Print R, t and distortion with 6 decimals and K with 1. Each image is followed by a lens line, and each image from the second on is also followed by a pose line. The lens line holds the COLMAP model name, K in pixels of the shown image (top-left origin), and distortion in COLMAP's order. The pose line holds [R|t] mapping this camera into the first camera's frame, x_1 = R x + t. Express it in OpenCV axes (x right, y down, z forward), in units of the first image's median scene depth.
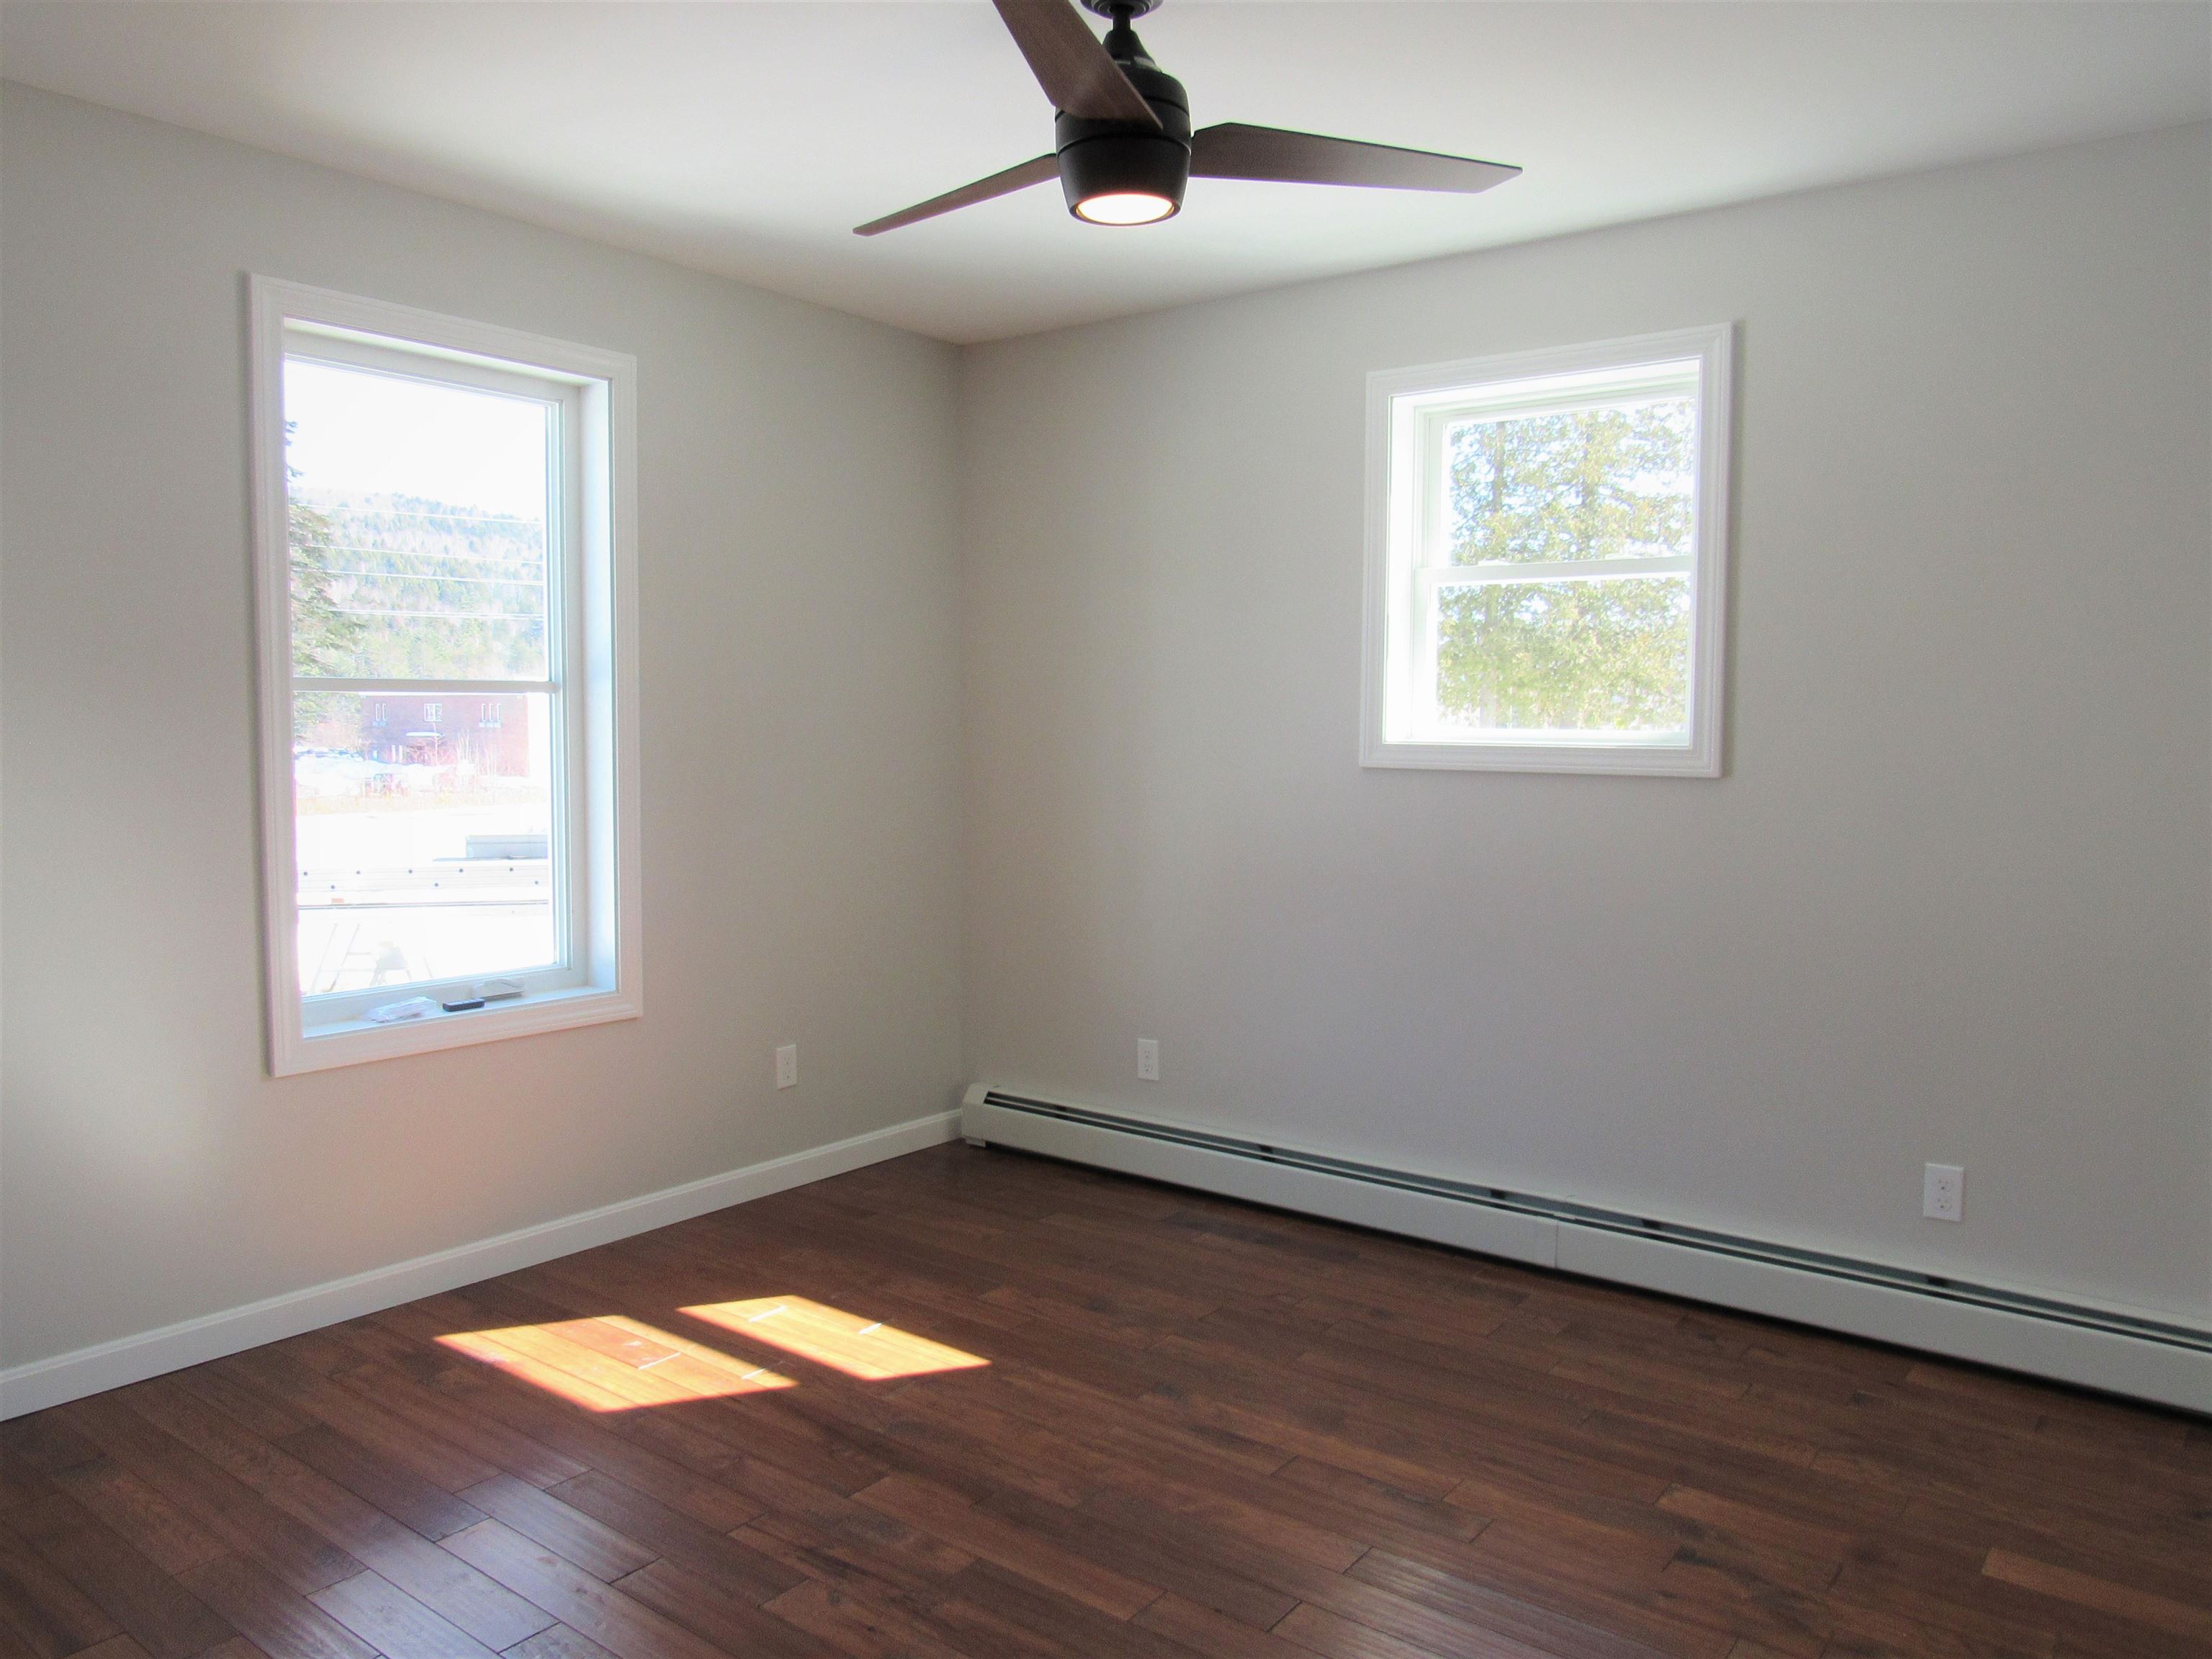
lens RADIAL K [[1563.4, 0, 1106.0], [0, 1563.4, 829.5], [0, 0, 1]] dist [-0.026476, 0.000427]
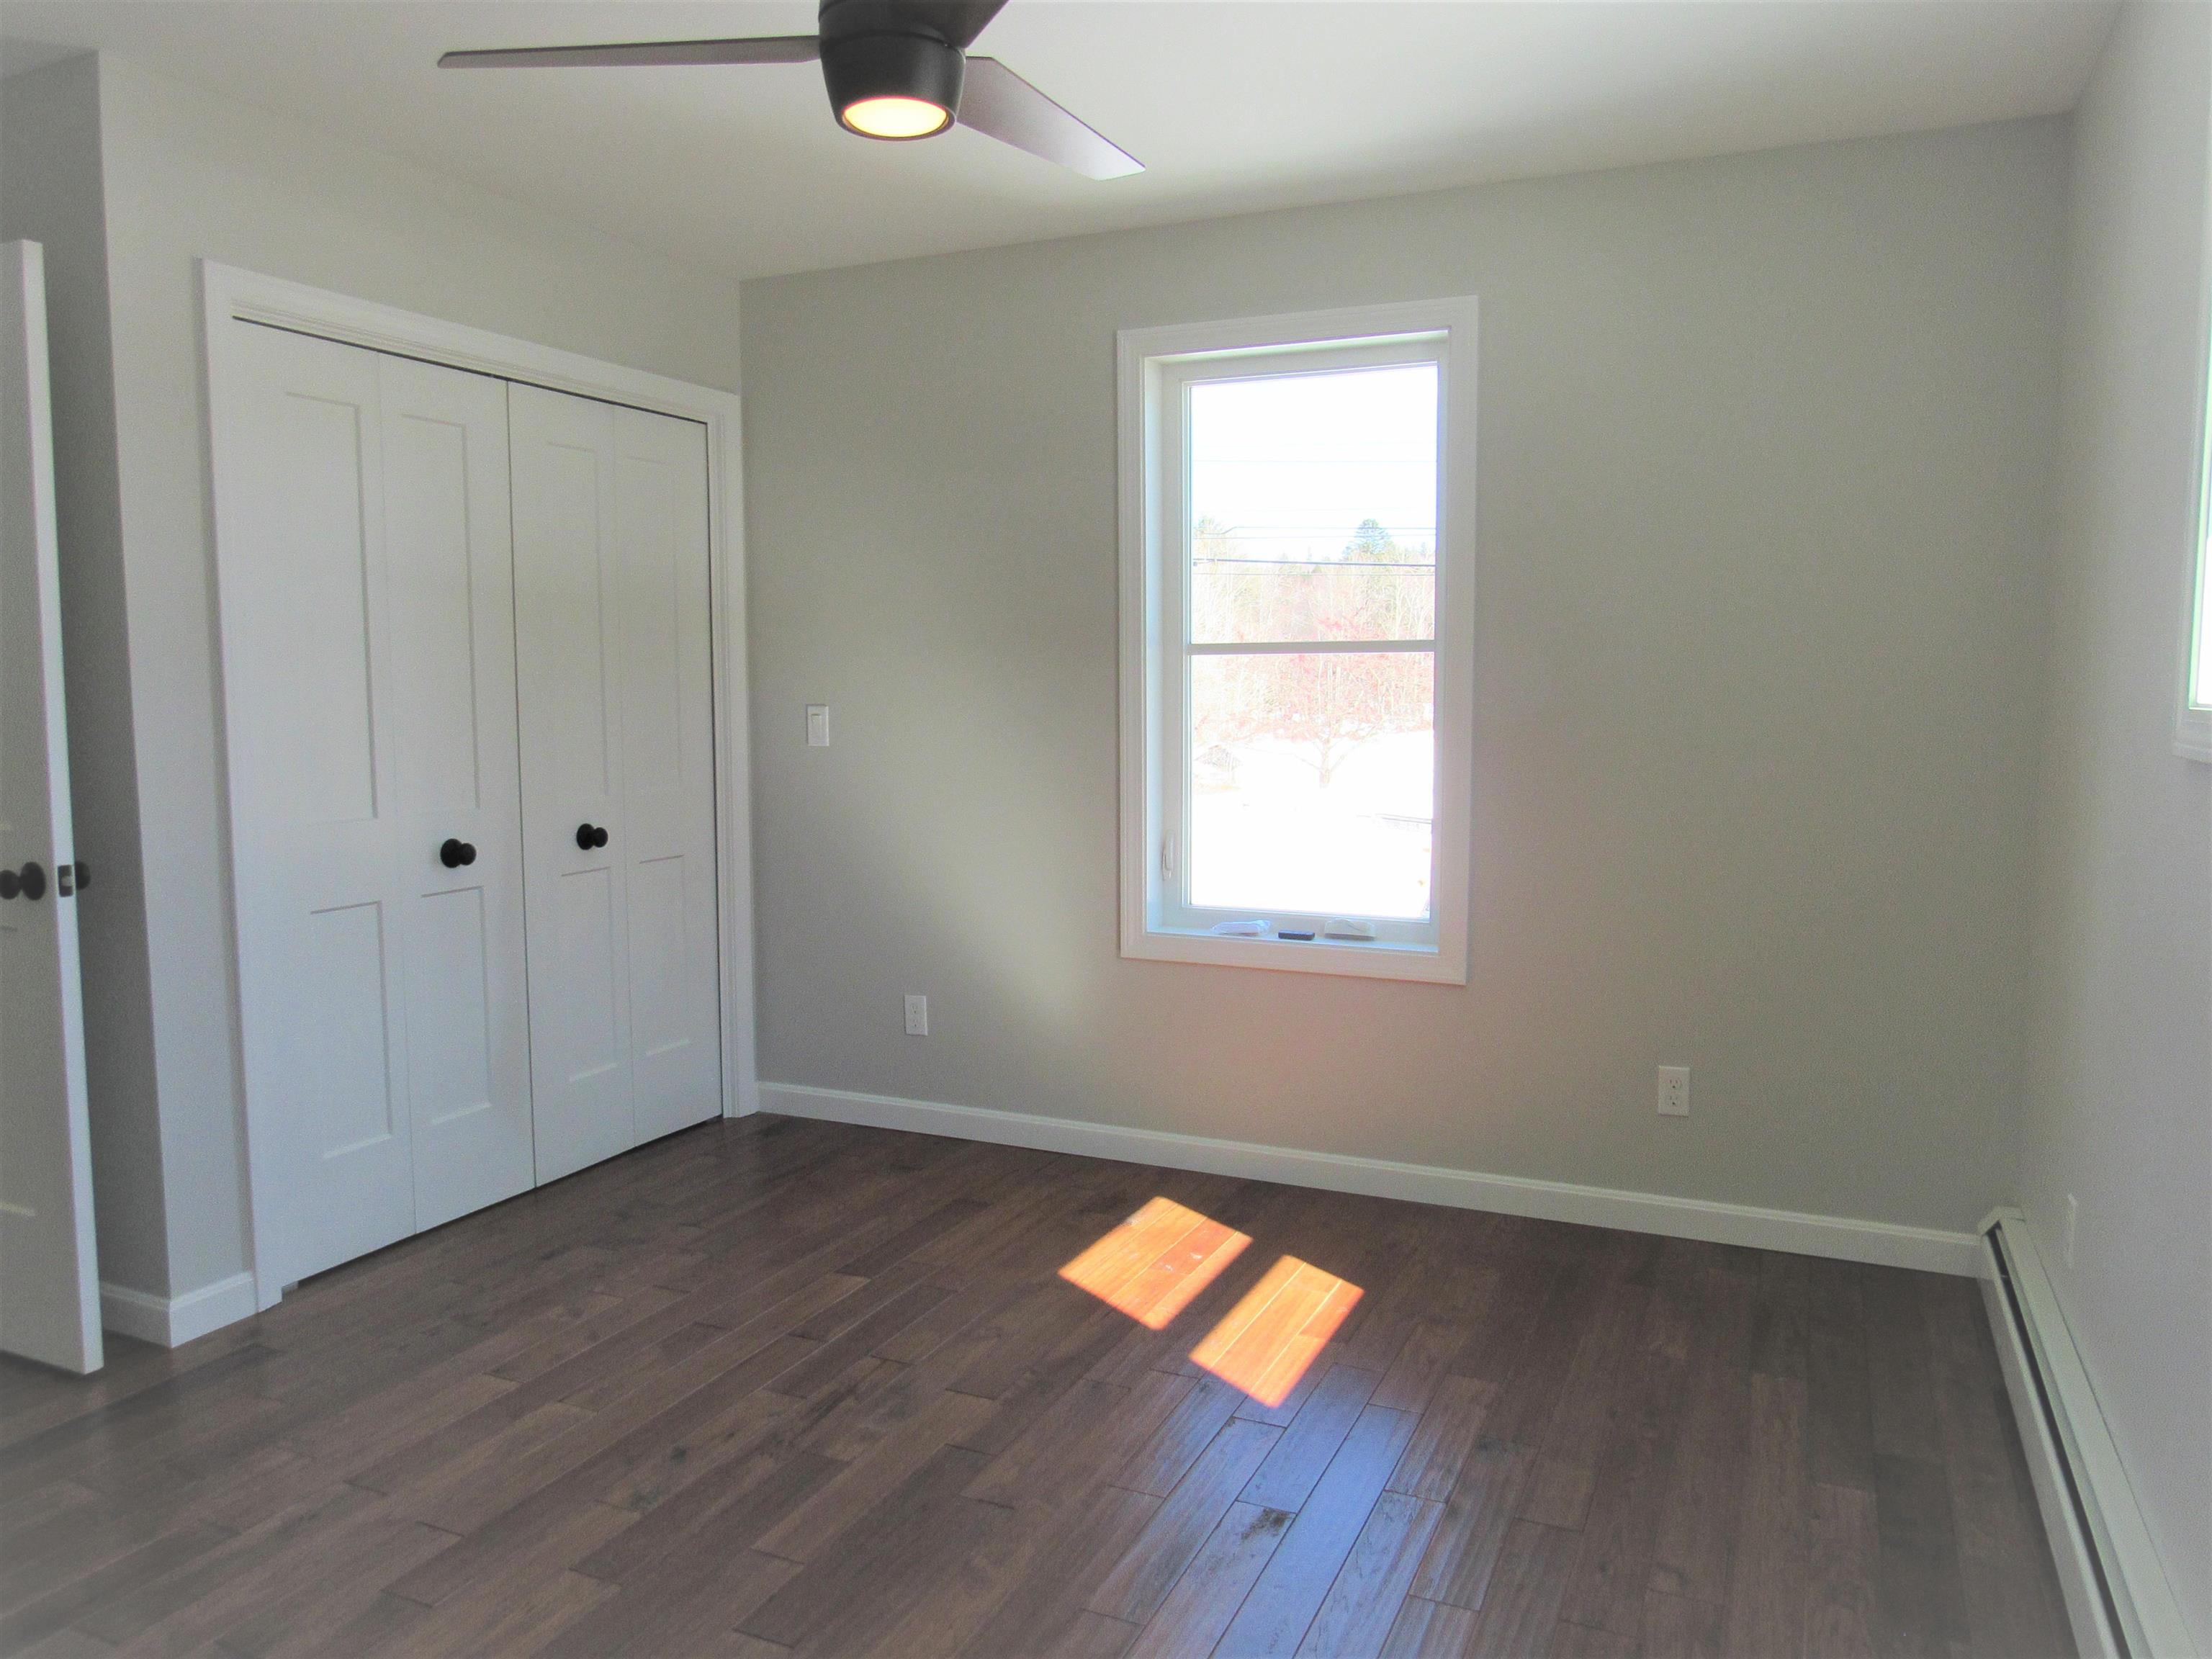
lens RADIAL K [[1563.4, 0, 1106.0], [0, 1563.4, 829.5], [0, 0, 1]] dist [-0.026476, 0.000427]
pose [[0.217538, 0.072564, -0.973351, 0.703889], [-0.068445, 0.995912, 0.058949, -0.020200], [0.973649, 0.053797, 0.221615, 0.685618]]
